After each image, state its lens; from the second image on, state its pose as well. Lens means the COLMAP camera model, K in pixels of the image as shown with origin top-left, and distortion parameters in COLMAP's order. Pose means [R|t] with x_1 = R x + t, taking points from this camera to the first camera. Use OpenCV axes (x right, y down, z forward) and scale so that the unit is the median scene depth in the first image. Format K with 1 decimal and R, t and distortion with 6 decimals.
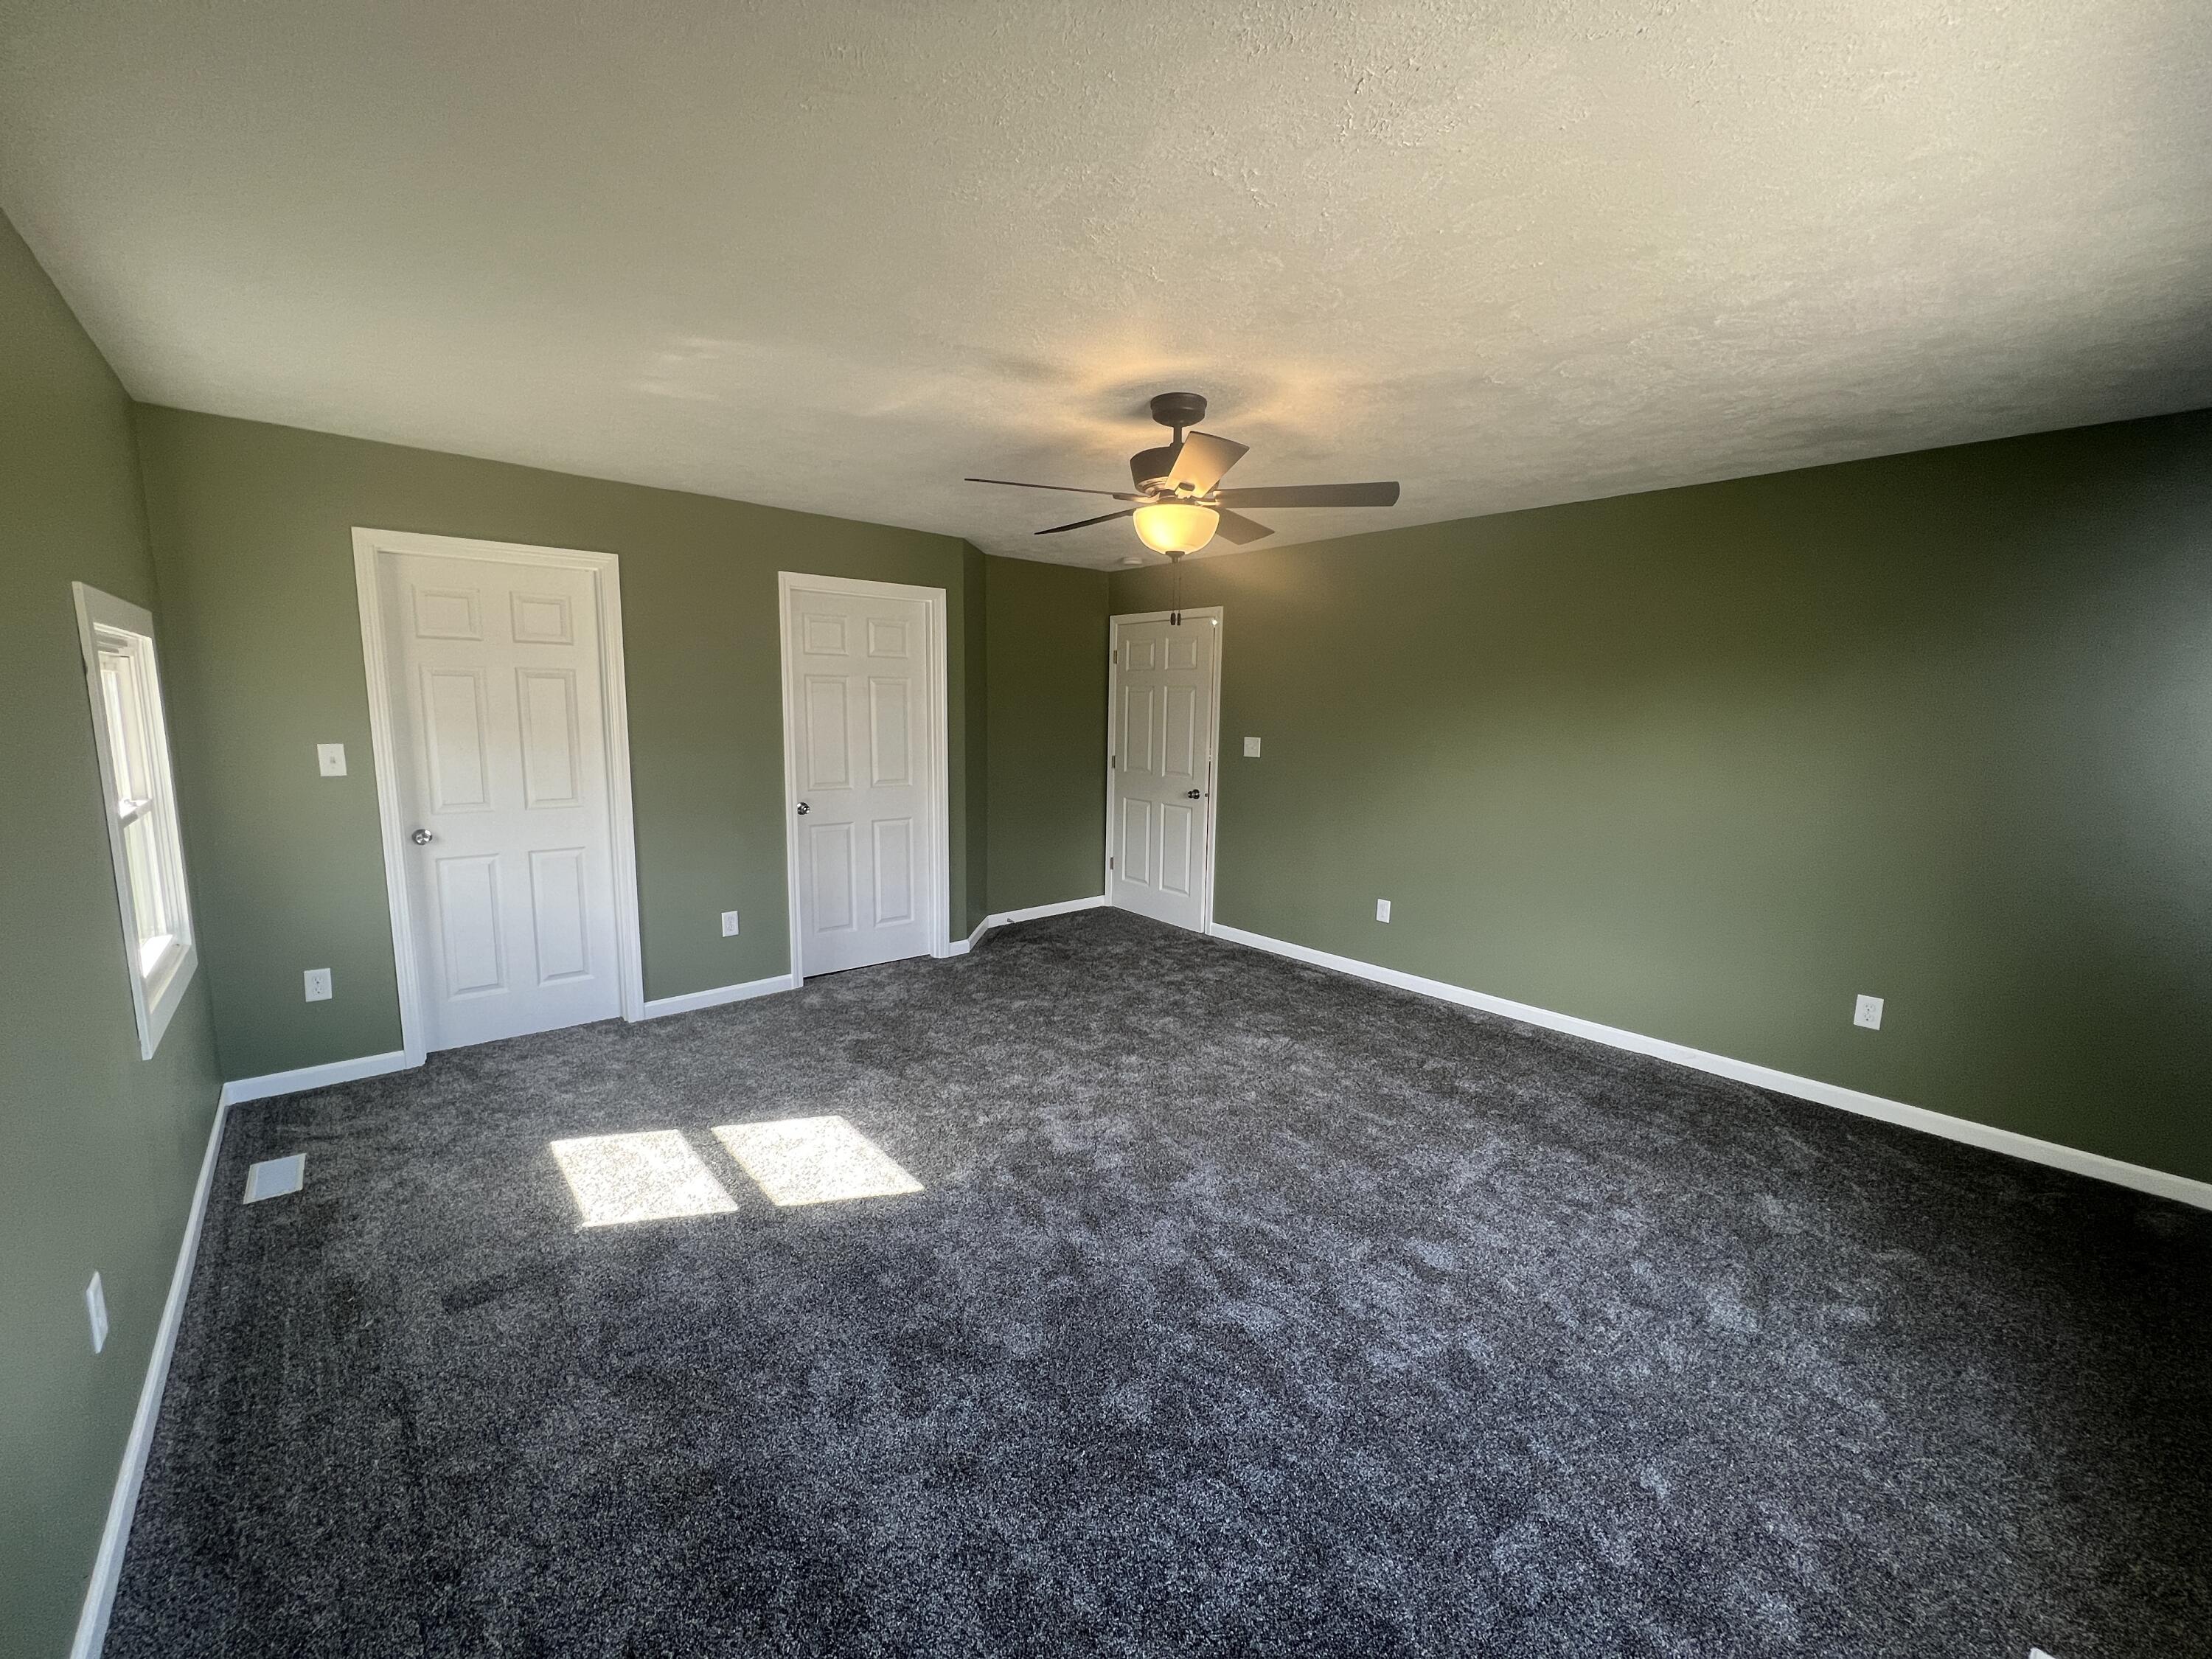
lens RADIAL K [[889.5, 0, 1112.4], [0, 889.5, 827.3], [0, 0, 1]] dist [-0.000047, -0.000038]
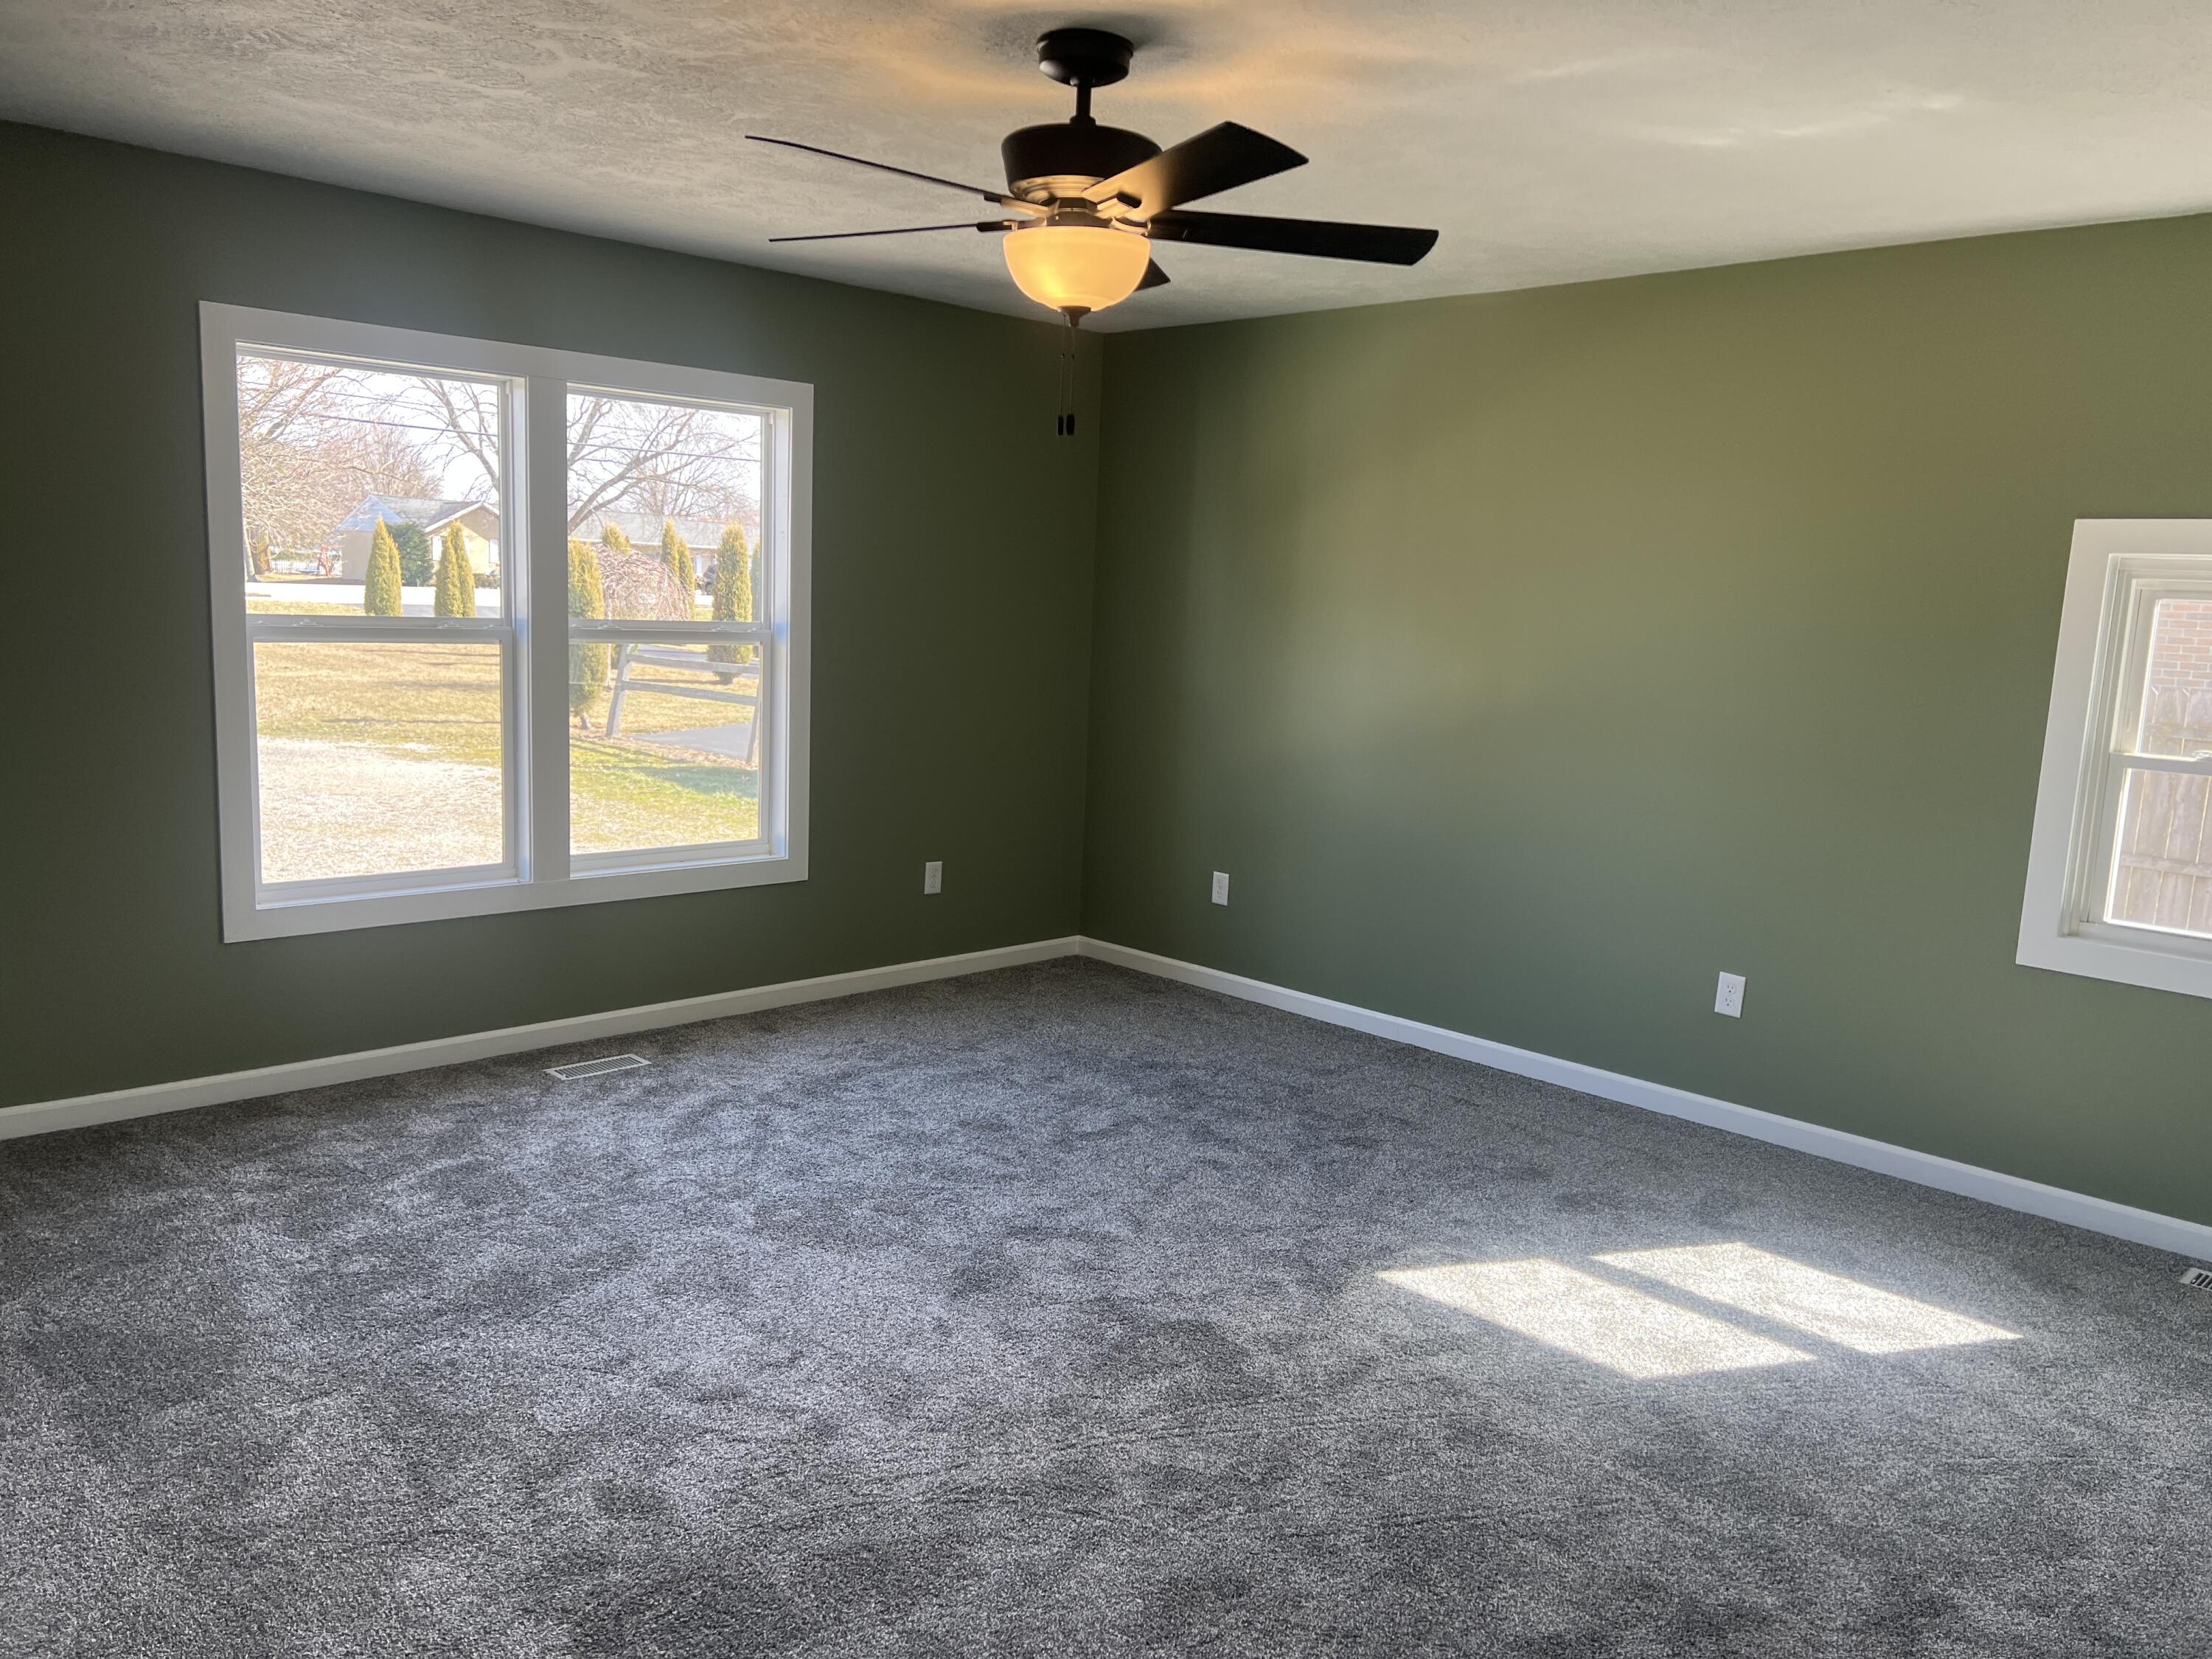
lens RADIAL K [[1653.2, 0, 1096.6], [0, 1653.2, 841.3], [0, 0, 1]] dist [0.066039, -0.080583]
pose [[-0.997240, -0.055076, -0.049787, 0.056772], [-0.067355, 0.953237, 0.294622, -0.193166], [0.031232, 0.297162, -0.954316, 1.396450]]
